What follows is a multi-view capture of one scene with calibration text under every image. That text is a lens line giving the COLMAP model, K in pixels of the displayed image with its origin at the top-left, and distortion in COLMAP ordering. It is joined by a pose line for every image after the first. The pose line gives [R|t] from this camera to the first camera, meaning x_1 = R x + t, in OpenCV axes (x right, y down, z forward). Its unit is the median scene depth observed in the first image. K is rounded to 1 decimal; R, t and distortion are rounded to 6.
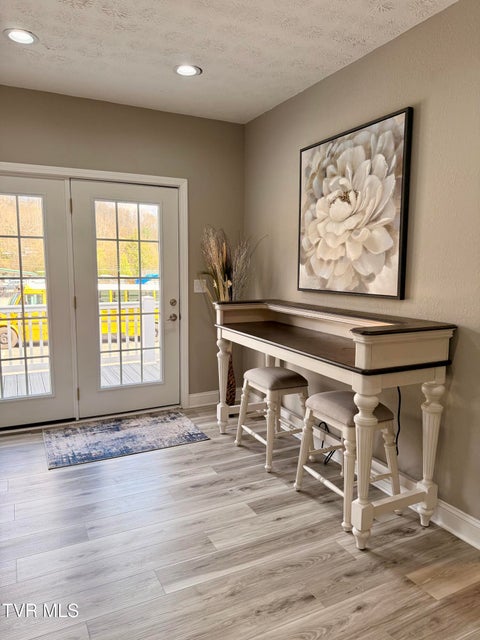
lens RADIAL K [[464.8, 0, 238.7], [0, 464.8, 325.3], [0, 0, 1]] dist [0.052840, -0.065670]
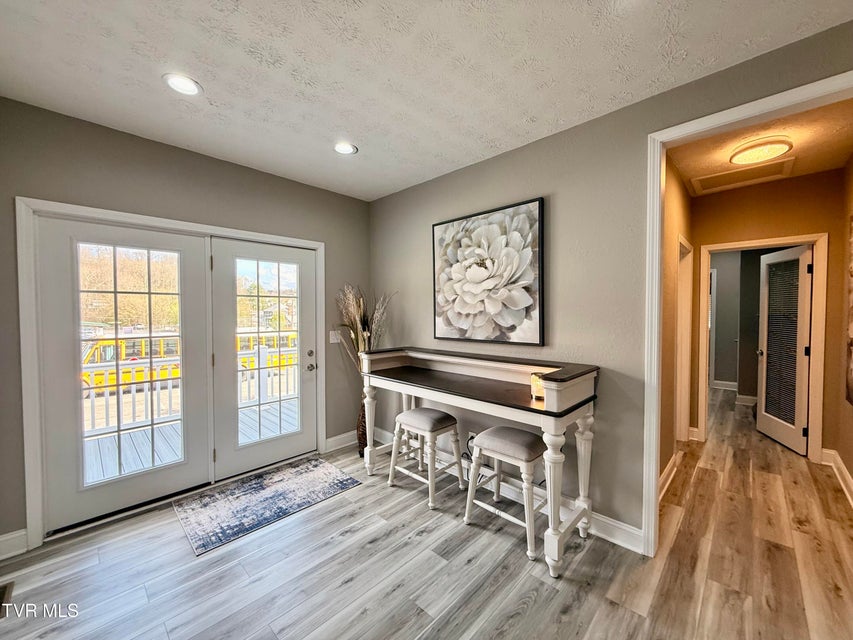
lens RADIAL K [[346.4, 0, 419.8], [0, 346.4, 318.5], [0, 0, 1]] dist [-0.001751, -0.000081]
pose [[0.940864, -0.018044, 0.338303, -0.242608], [0.054950, 0.993486, -0.099835, -0.049639], [-0.334298, 0.112521, 0.935726, 0.223438]]
